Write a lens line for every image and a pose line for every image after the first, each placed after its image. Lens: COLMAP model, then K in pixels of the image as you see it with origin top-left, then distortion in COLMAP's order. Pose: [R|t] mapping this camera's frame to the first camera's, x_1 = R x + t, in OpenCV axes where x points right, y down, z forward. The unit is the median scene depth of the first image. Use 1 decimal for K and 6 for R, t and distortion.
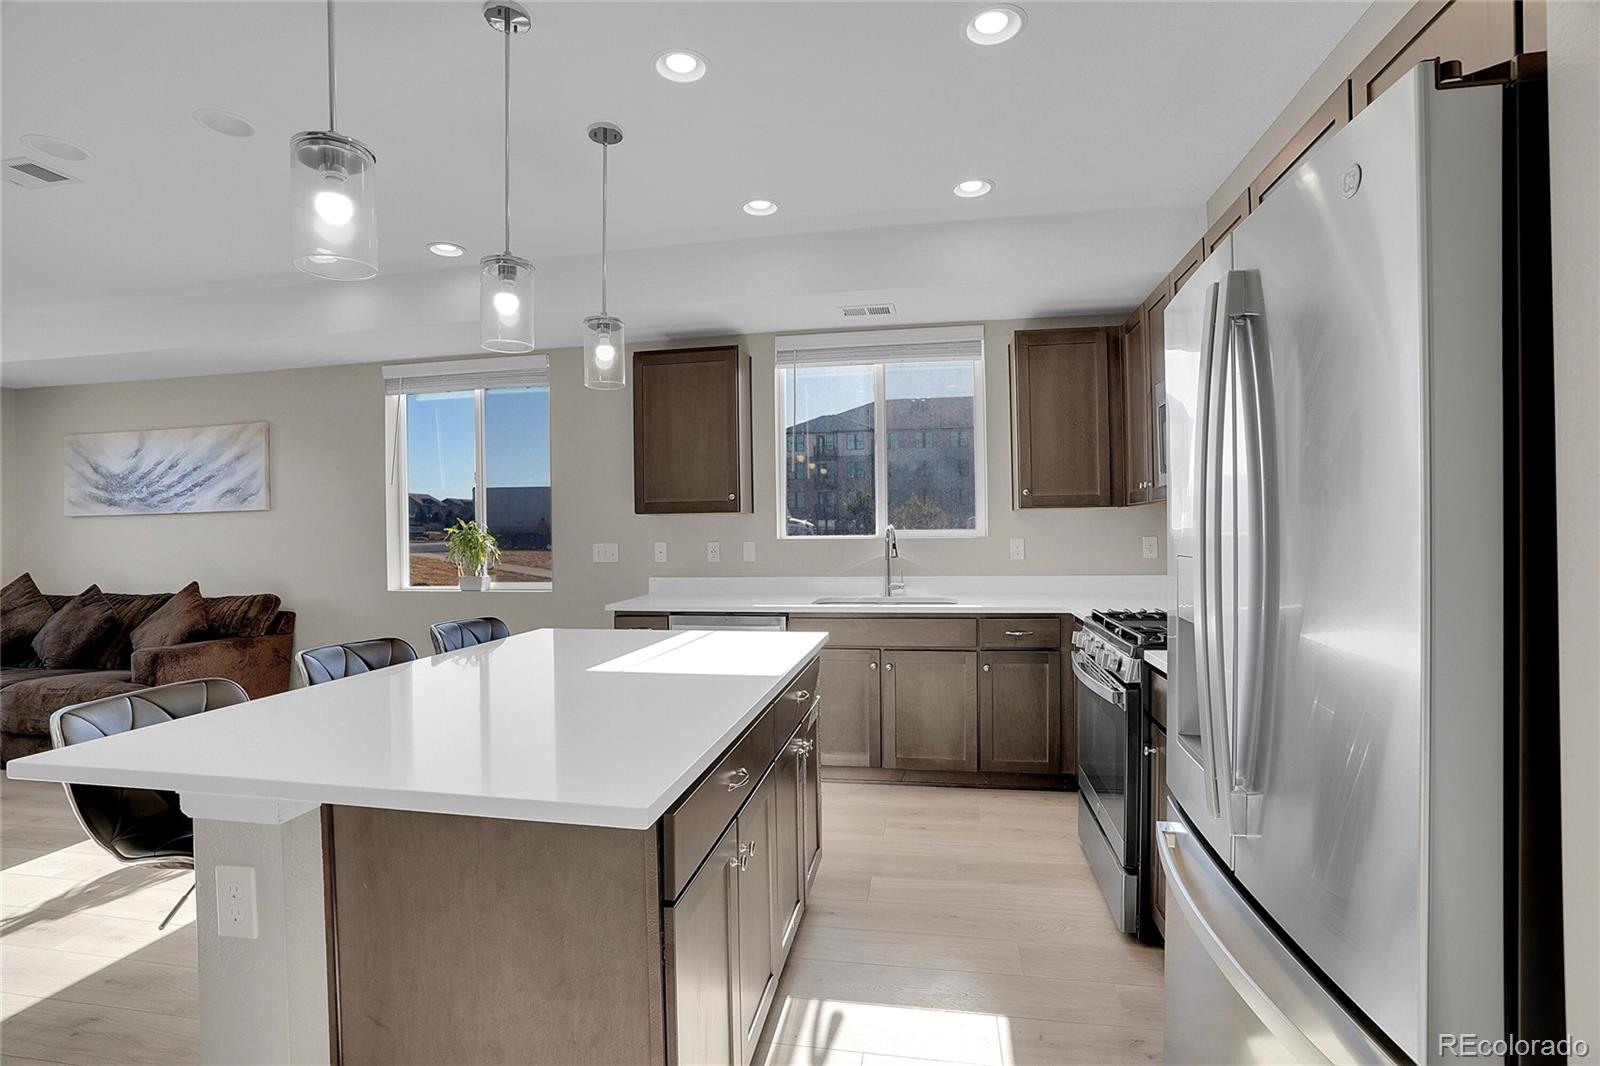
lens RADIAL K [[748.8, 0, 793.6], [0, 748.8, 535.8], [0, 0, 1]] dist [-0.068431, 0.024401]
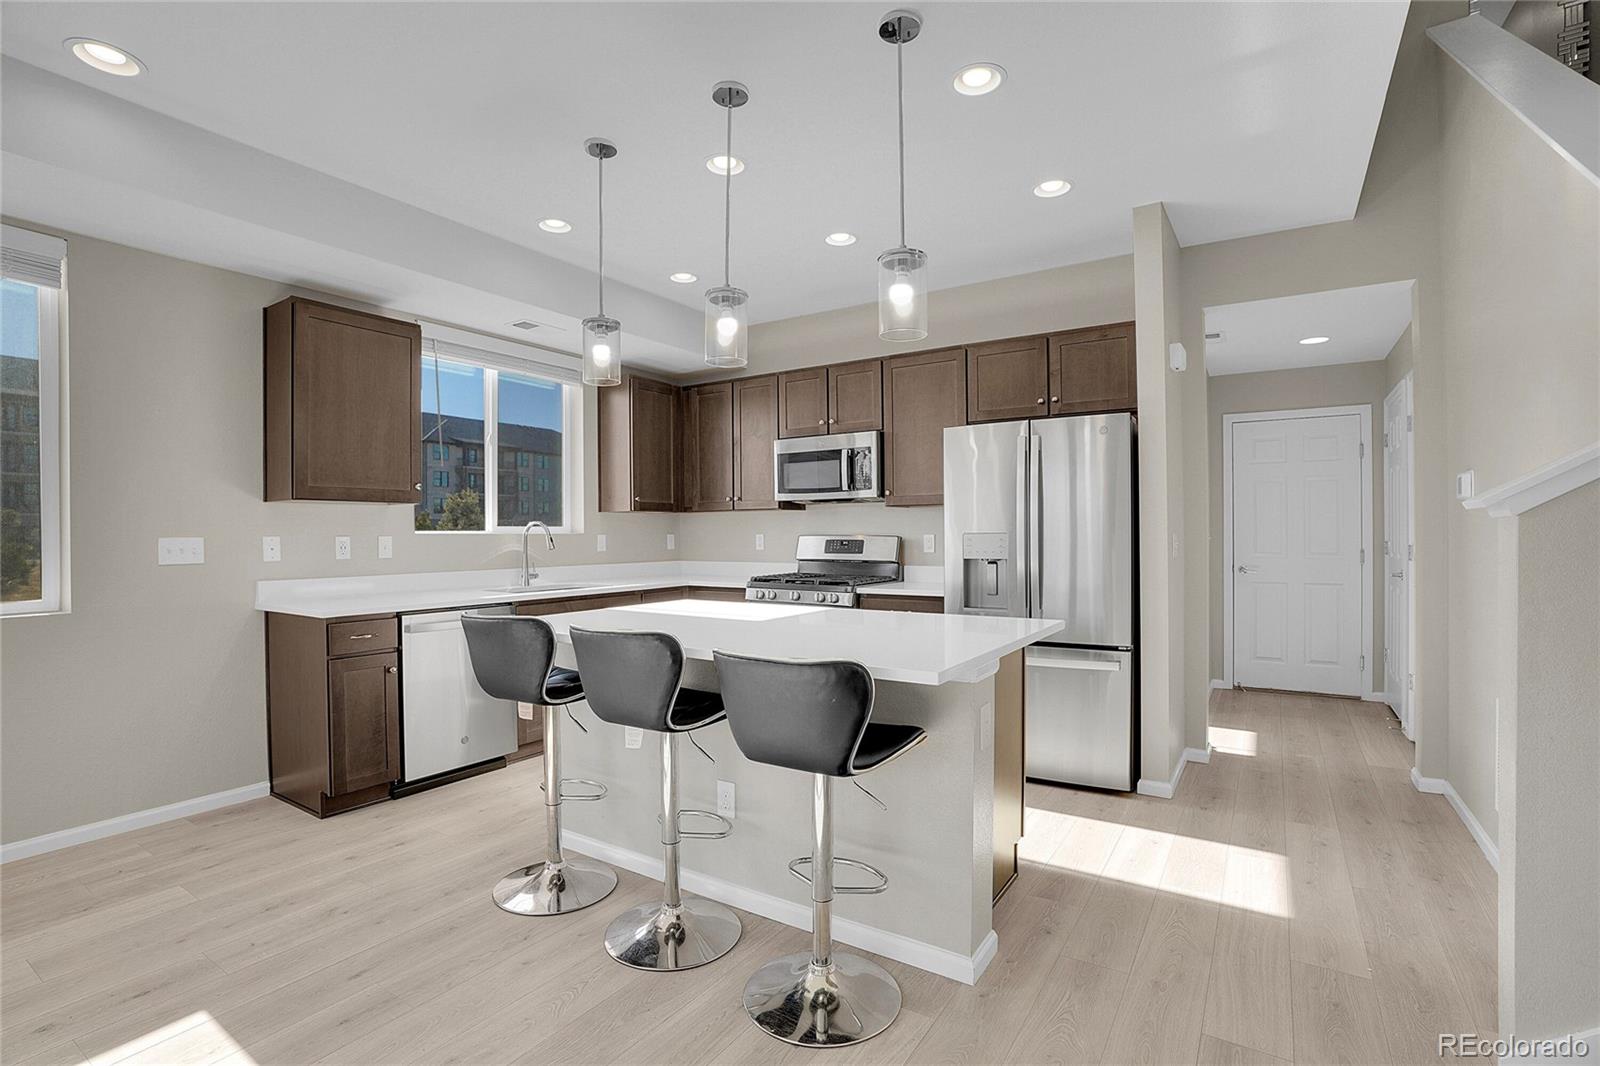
lens RADIAL K [[748.8, 0, 793.6], [0, 748.8, 535.8], [0, 0, 1]] dist [-0.068431, 0.024401]
pose [[0.382601, 0.009525, 0.923864, -0.805334], [0.007488, 0.999882, -0.013410, 0.026882], [-0.923883, 0.012049, 0.382485, 0.236863]]
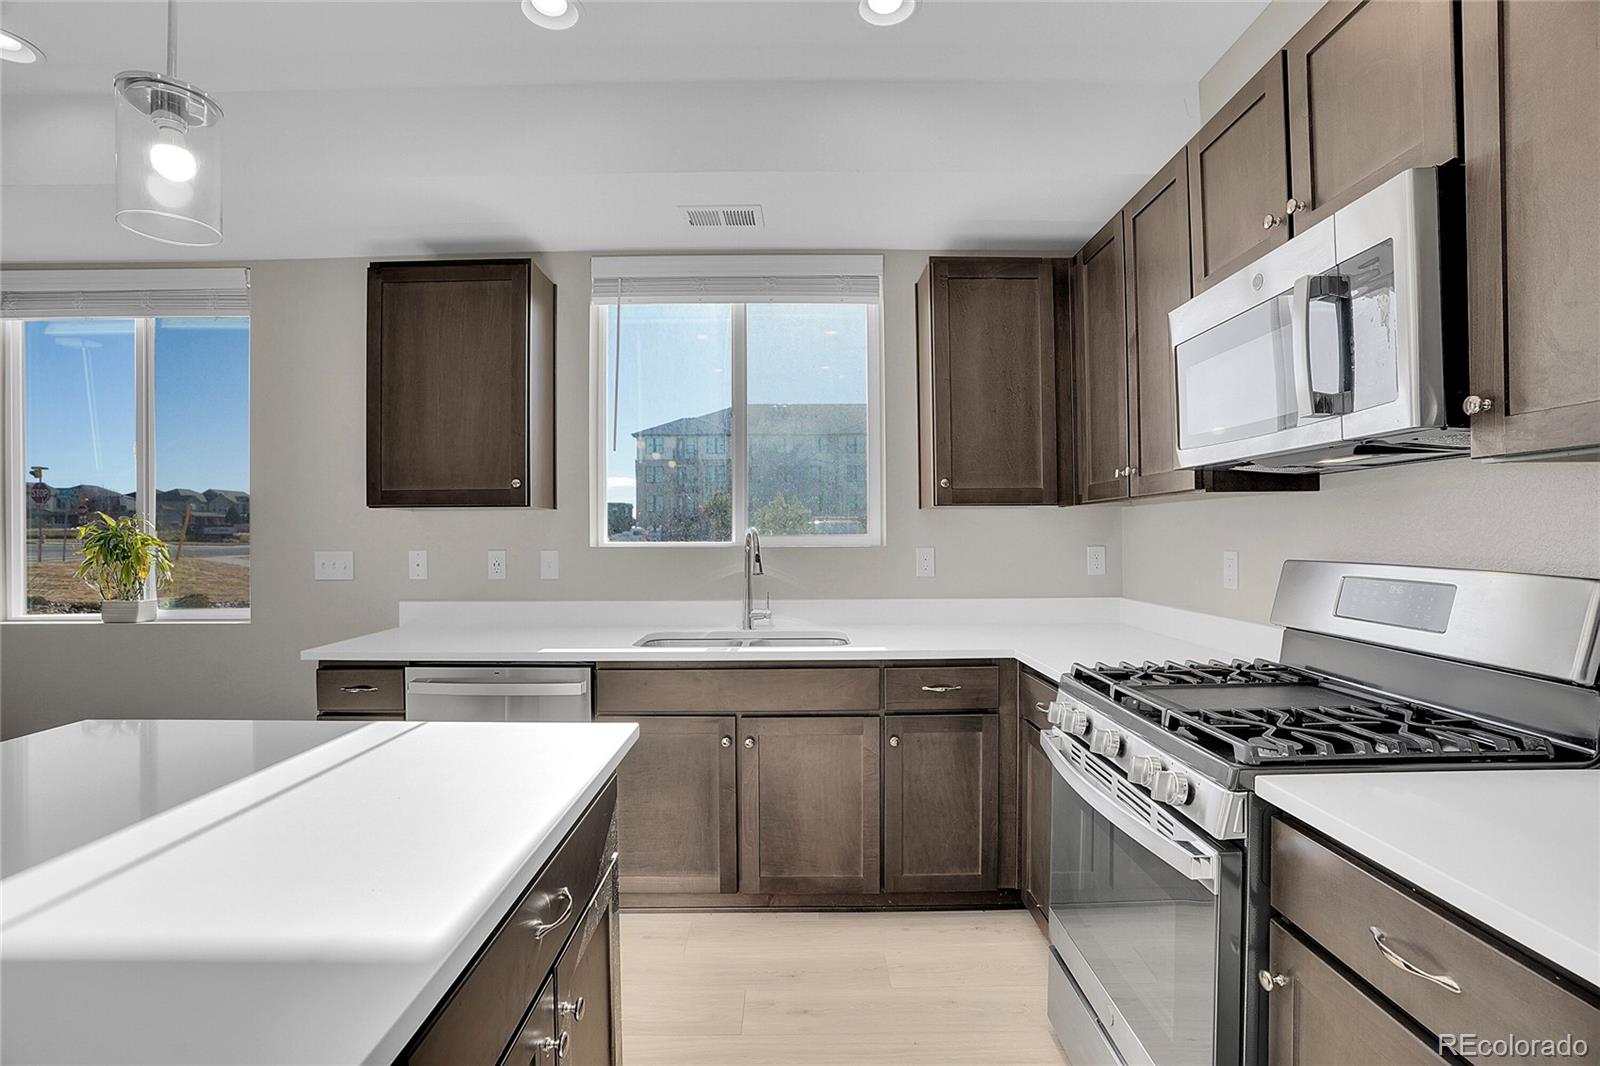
lens RADIAL K [[748.8, 0, 793.6], [0, 748.8, 535.8], [0, 0, 1]] dist [-0.068431, 0.024401]
pose [[0.982761, 0.007853, 0.184716, 0.041157], [-0.006578, 0.999950, -0.007511, -0.002011], [-0.184766, 0.006166, 0.982763, 0.329499]]
